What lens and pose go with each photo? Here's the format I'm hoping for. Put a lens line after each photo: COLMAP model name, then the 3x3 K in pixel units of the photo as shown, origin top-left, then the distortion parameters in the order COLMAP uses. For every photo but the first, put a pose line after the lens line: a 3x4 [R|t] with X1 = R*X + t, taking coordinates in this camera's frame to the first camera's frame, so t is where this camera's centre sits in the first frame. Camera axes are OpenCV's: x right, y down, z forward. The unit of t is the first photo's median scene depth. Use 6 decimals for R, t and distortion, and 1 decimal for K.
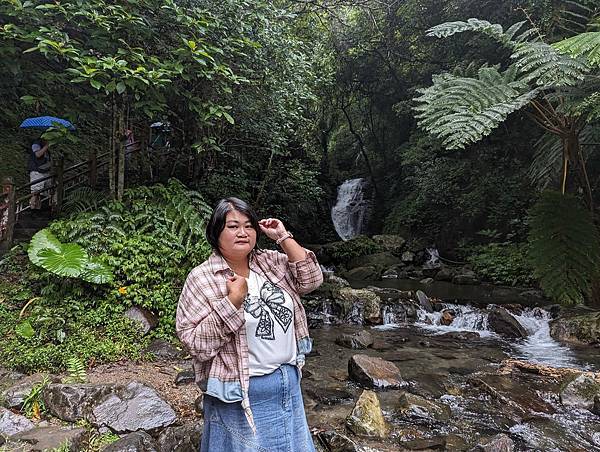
lens RADIAL K [[429.3, 0, 298.4], [0, 429.3, 226.7], [0, 0, 1]] dist [0.058287, -0.056925]
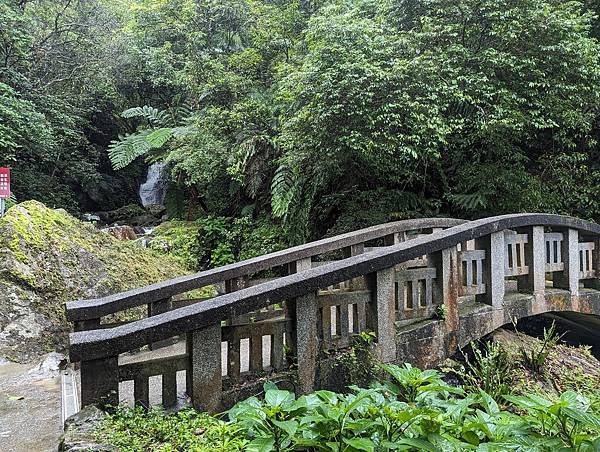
lens RADIAL K [[429.4, 0, 301.6], [0, 429.4, 226.2], [0, 0, 1]] dist [0.059168, -0.050686]
pose [[0.938716, -0.021631, 0.344012, 0.084926], [0.002247, 0.998392, 0.056646, 0.005235], [-0.344684, -0.052402, 0.937255, -0.327406]]
